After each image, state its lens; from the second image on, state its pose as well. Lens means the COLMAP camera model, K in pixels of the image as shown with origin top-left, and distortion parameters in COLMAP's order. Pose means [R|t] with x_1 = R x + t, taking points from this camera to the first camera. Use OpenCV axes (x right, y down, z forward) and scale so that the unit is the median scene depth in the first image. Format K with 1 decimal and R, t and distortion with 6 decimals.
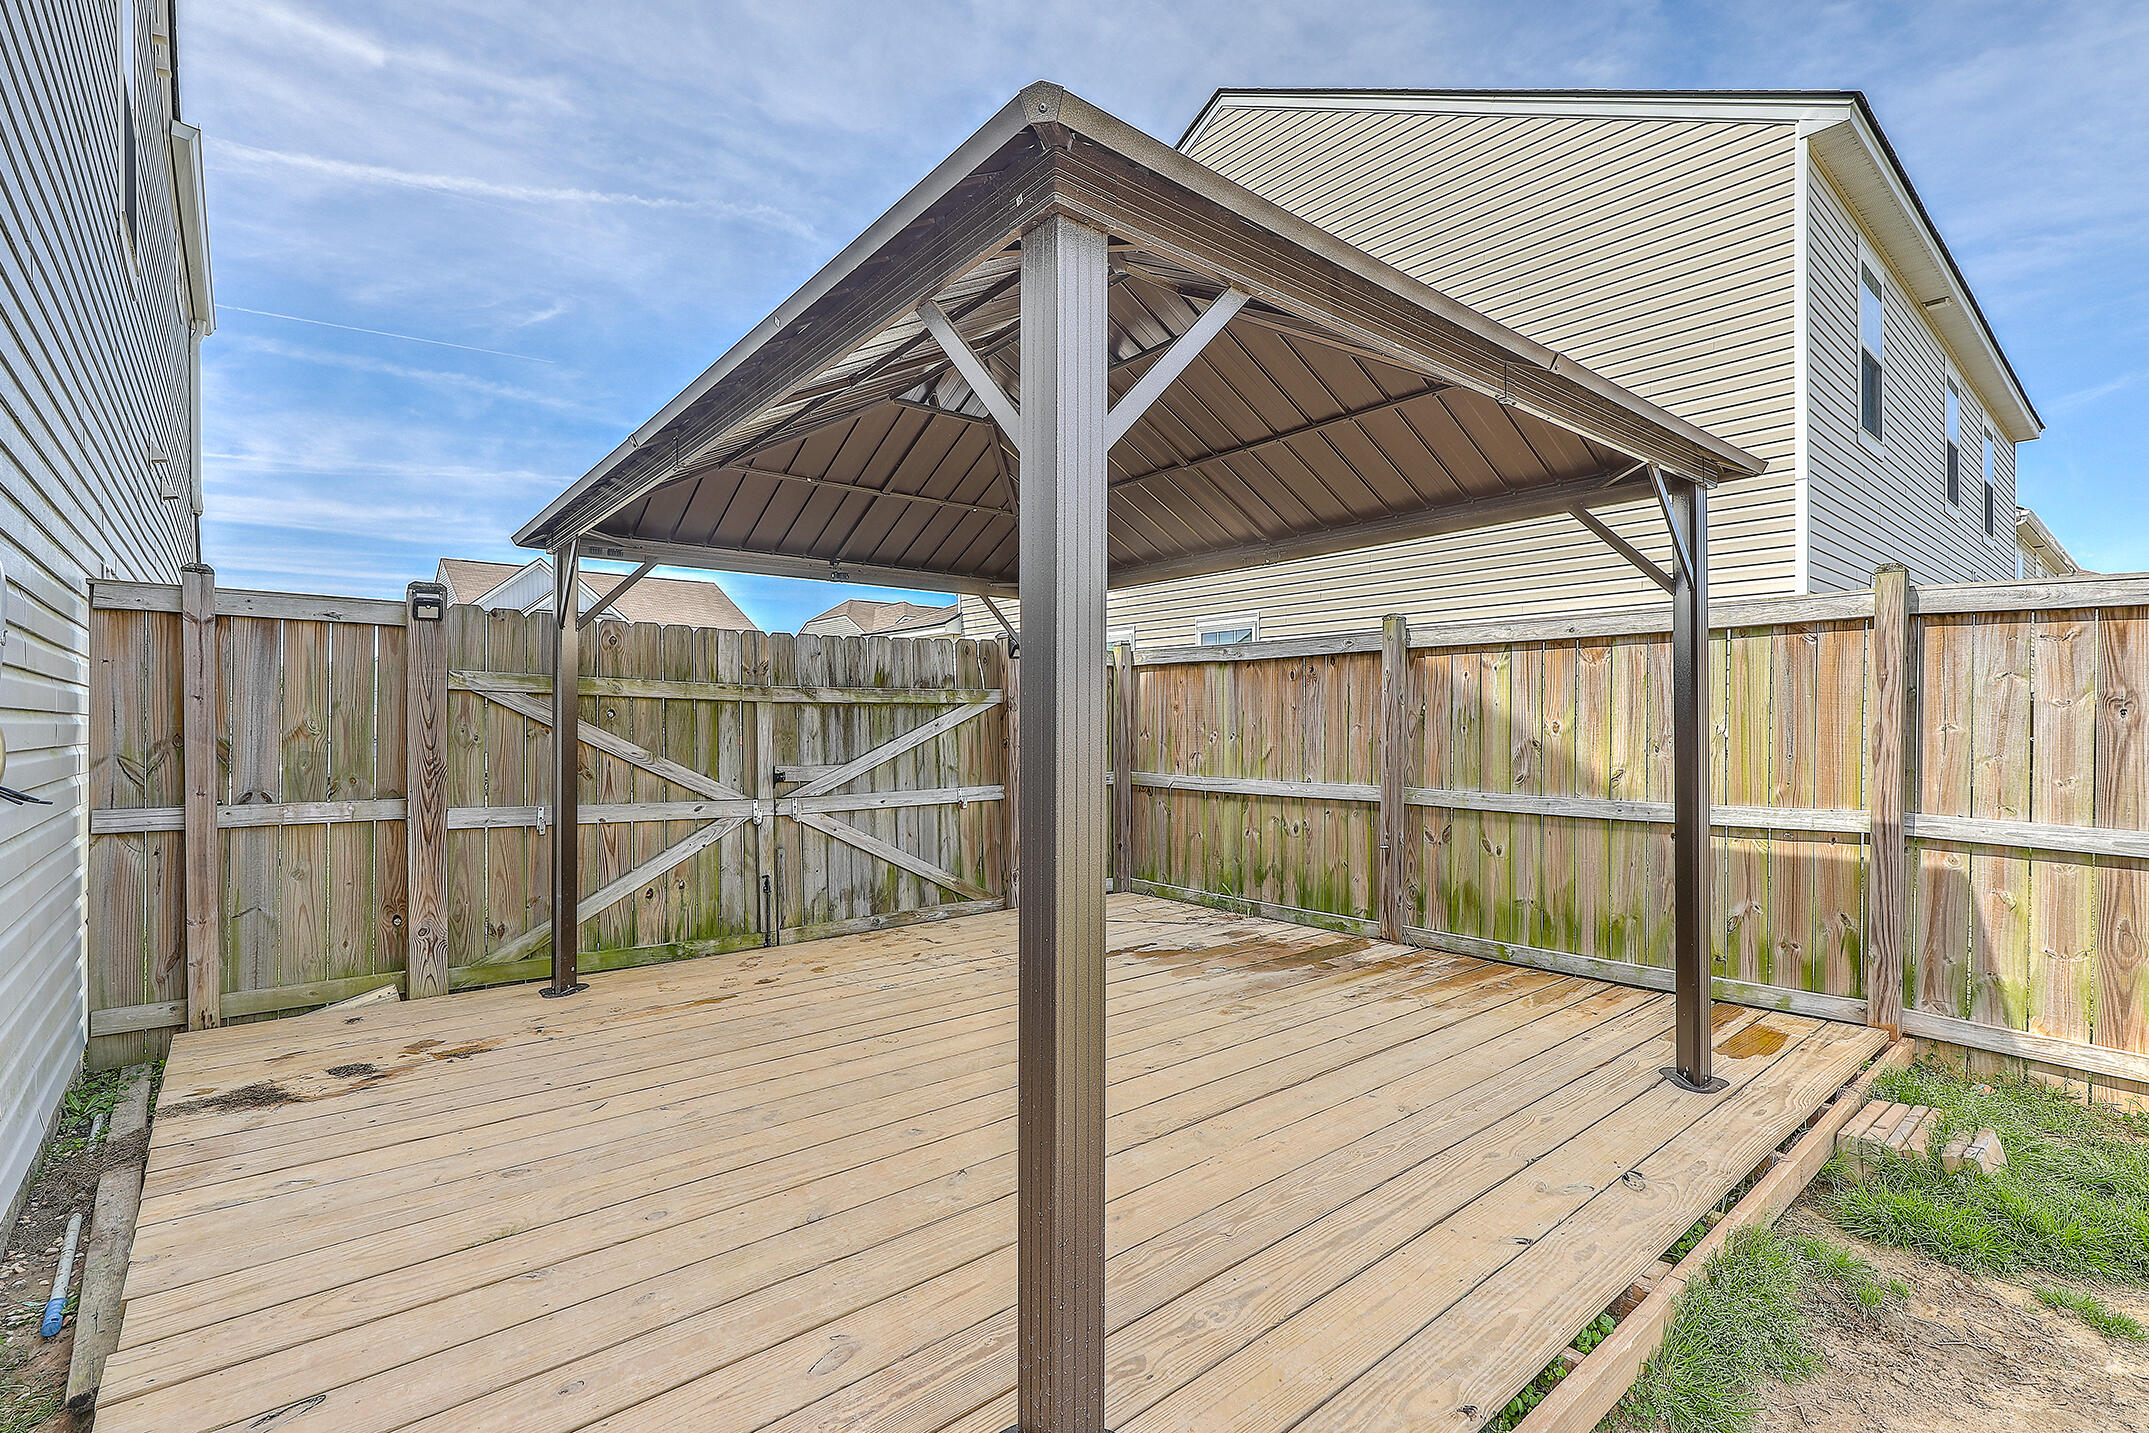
lens RADIAL K [[992.6, 0, 1105.7], [0, 992.6, 724.0], [0, 0, 1]] dist [-0.000745, -0.000121]
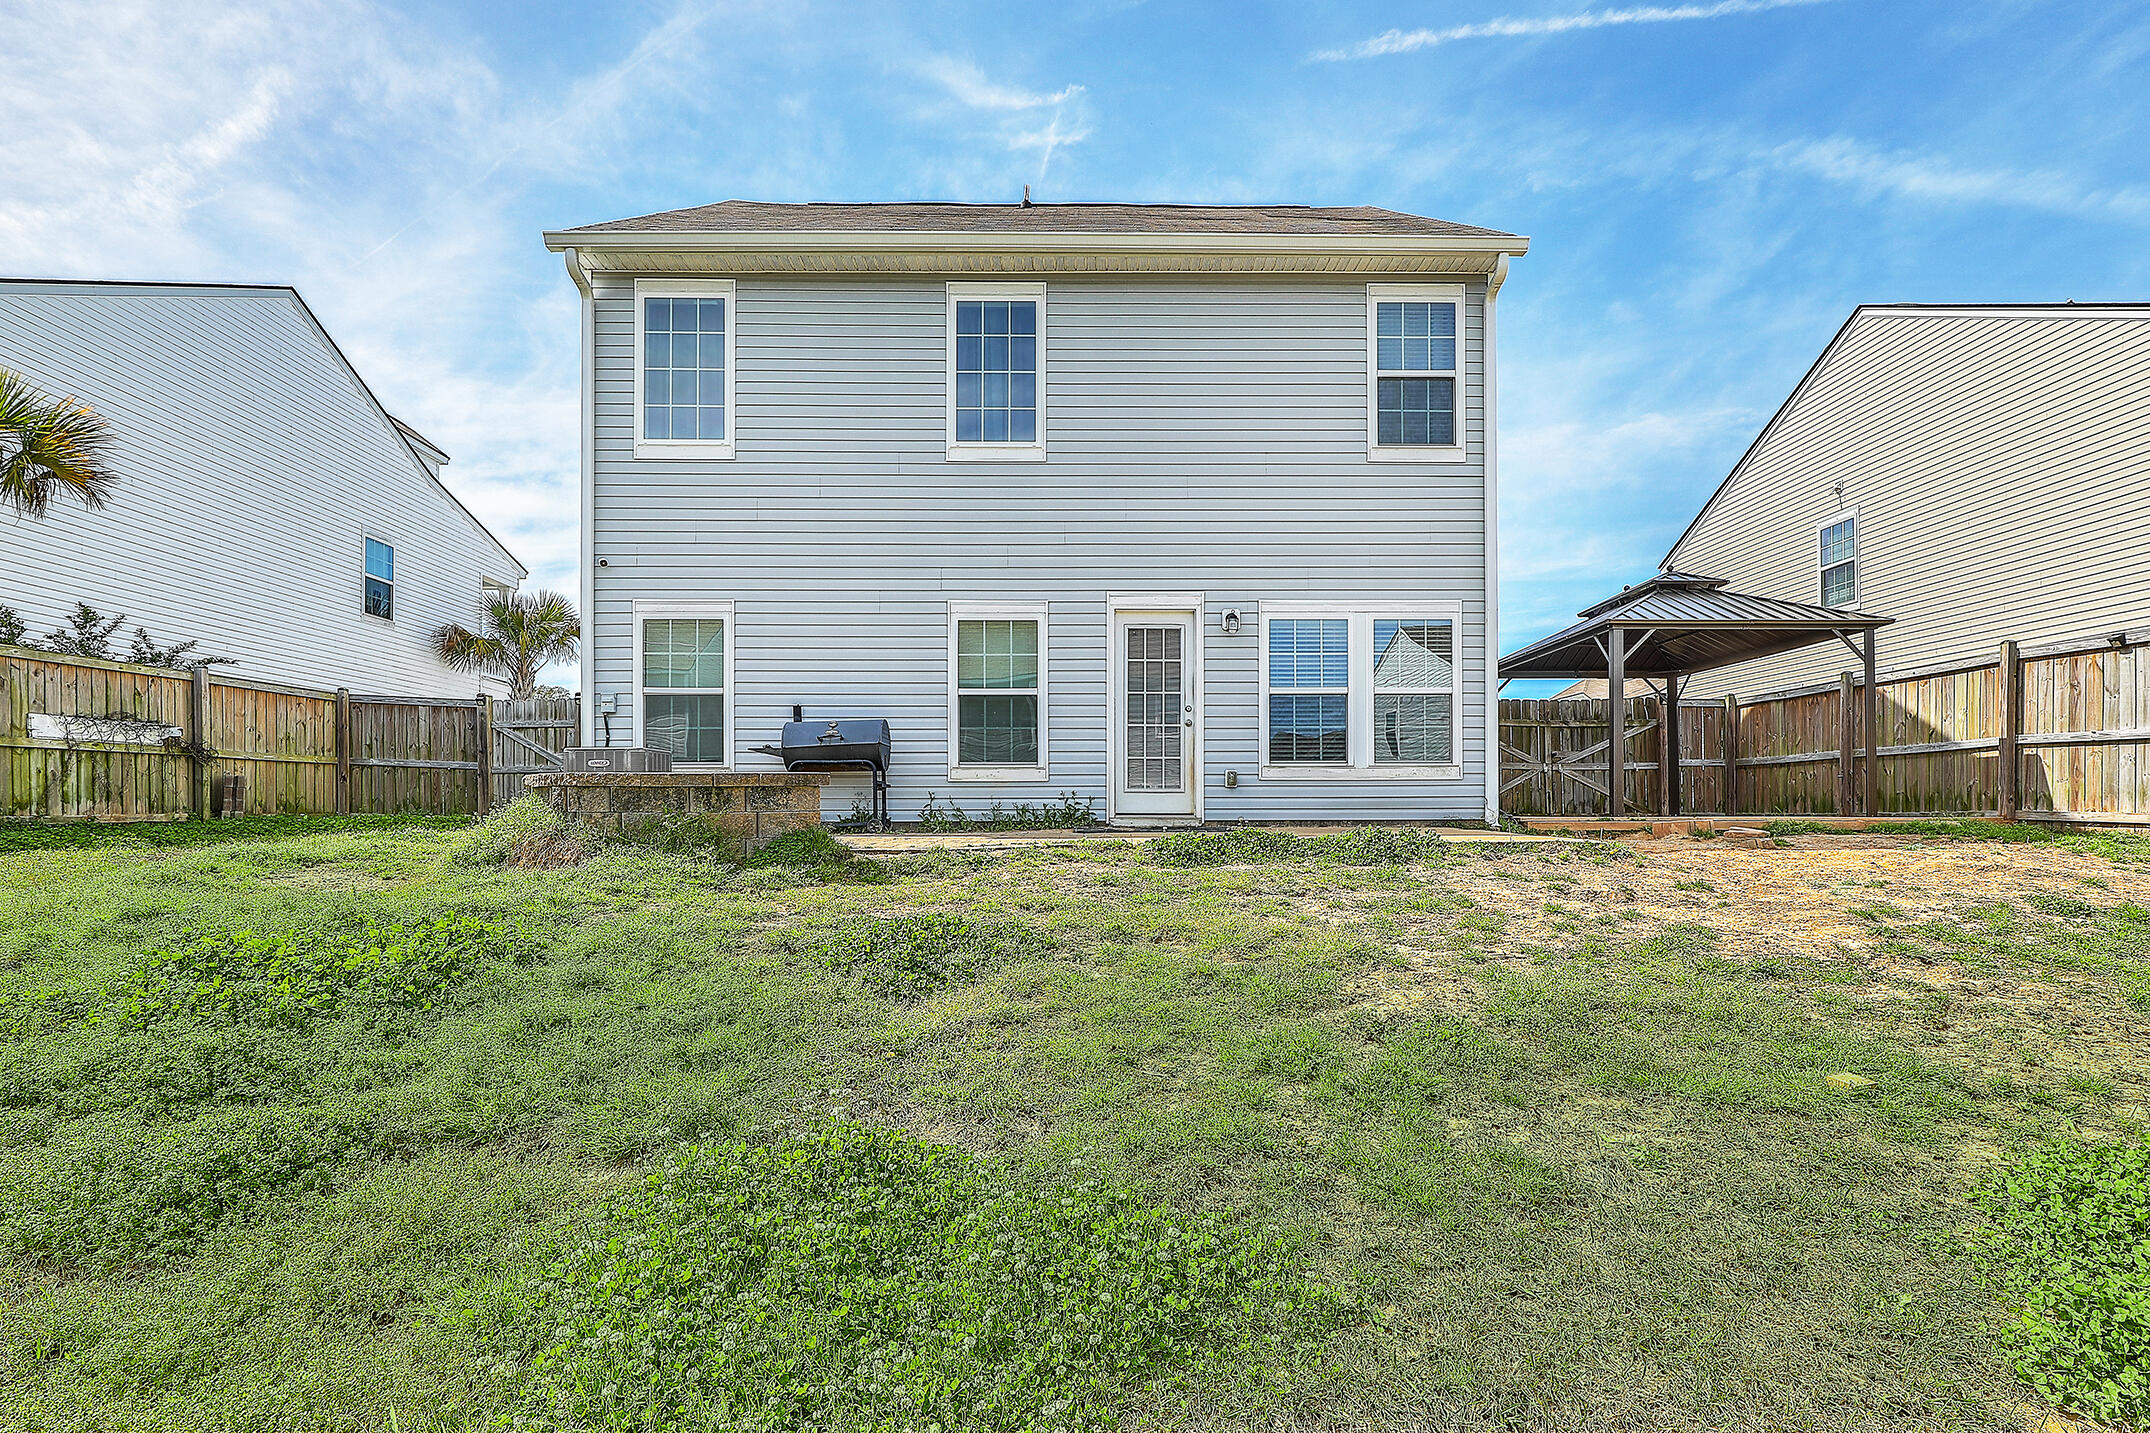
lens RADIAL K [[998.9, 0, 1085.8], [0, 998.9, 807.5], [0, 0, 1]] dist [-0.000978, -0.000026]
pose [[0.749141, -0.002372, -0.662407, 0.481260], [-0.000750, 0.999990, -0.004429, 0.199131], [0.662411, 0.003815, 0.749131, -1.753285]]
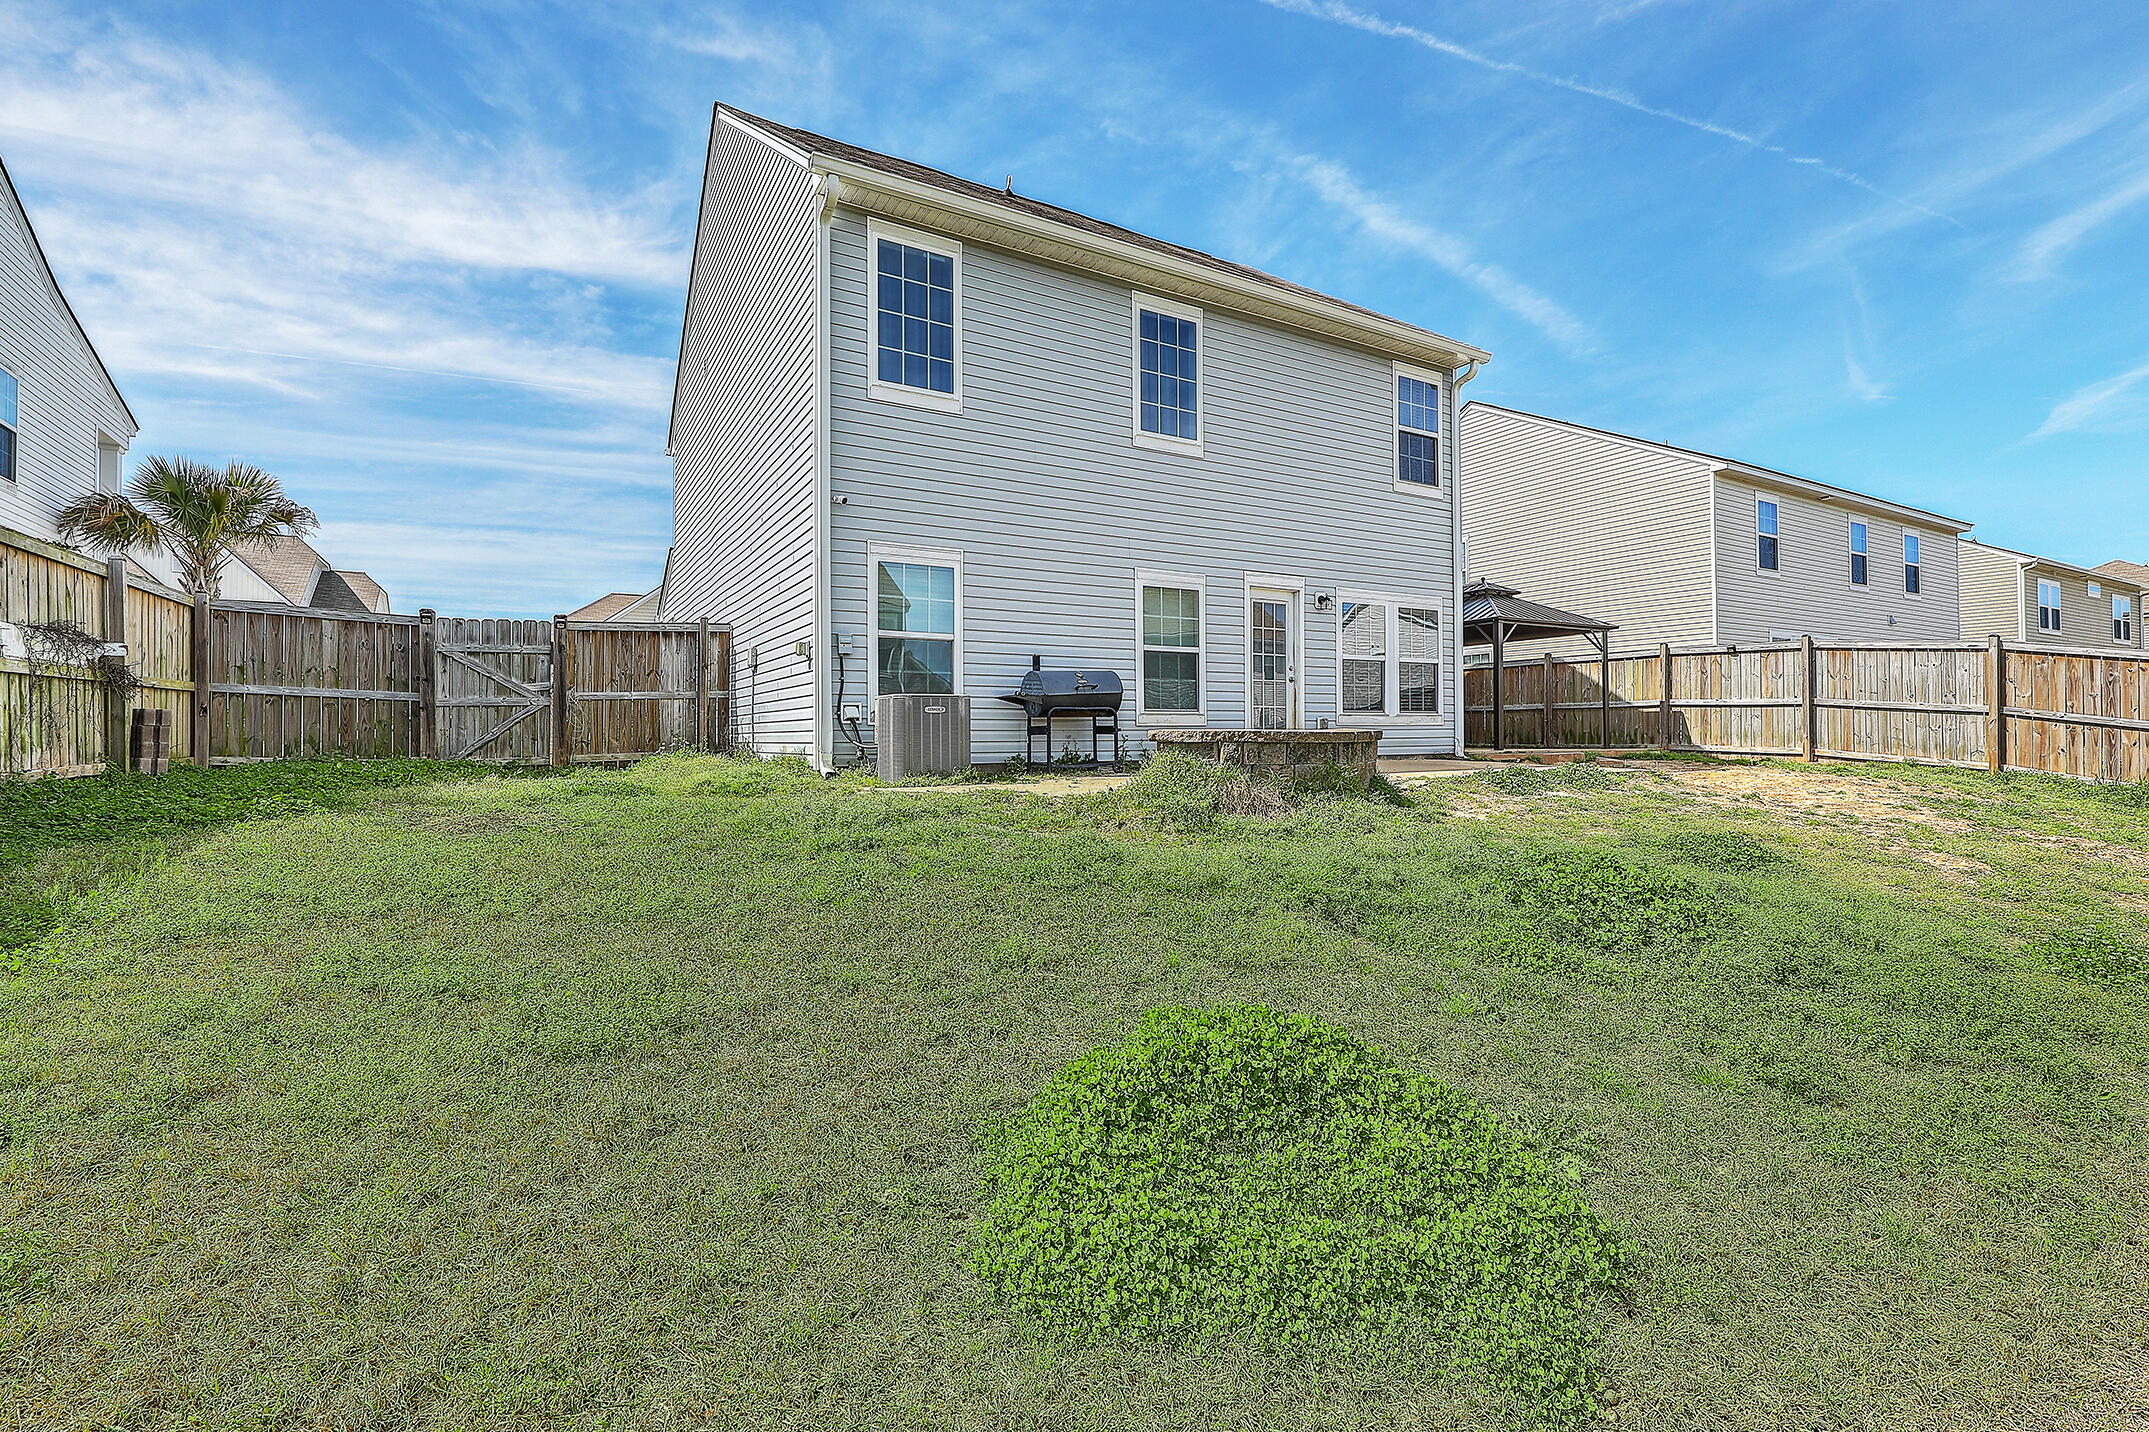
lens RADIAL K [[1008.9, 0, 1084.4], [0, 1008.9, 731.4], [0, 0, 1]] dist [0.003629, 0.000196]
pose [[0.981464, -0.003421, -0.191615, -0.594201], [0.002518, 0.999985, -0.004957, 0.167718], [0.191629, 0.004383, 0.981458, -2.635979]]
